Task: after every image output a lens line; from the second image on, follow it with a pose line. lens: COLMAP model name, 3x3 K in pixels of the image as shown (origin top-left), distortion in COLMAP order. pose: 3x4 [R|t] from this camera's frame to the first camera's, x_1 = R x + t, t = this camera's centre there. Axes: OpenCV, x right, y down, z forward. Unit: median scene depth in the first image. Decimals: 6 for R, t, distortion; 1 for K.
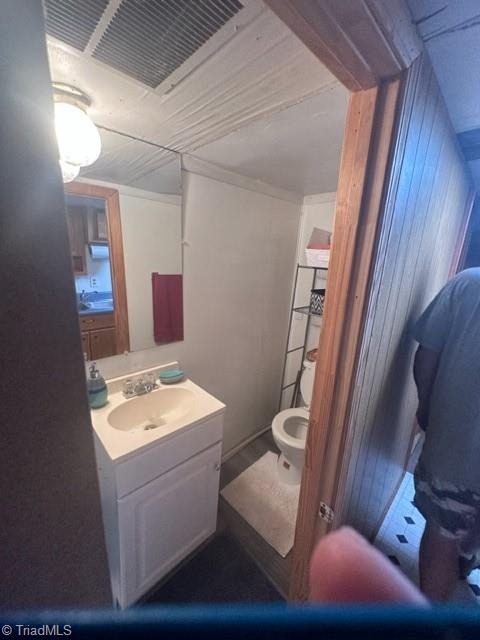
lens RADIAL K [[253.4, 0, 240.0], [0, 253.4, 320.0], [0, 0, 1]] dist [0.001541, 0.000269]
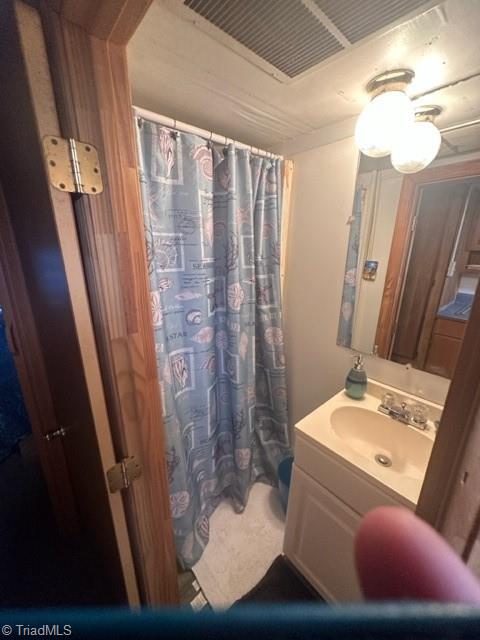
lens RADIAL K [[253.4, 0, 240.0], [0, 253.4, 320.0], [0, 0, 1]] dist [0.001541, 0.000269]
pose [[-0.045732, 0.248879, -0.967454, 0.360392], [-0.255146, 0.933435, 0.252188, -0.084150], [0.965821, 0.258375, 0.020812, 0.442274]]
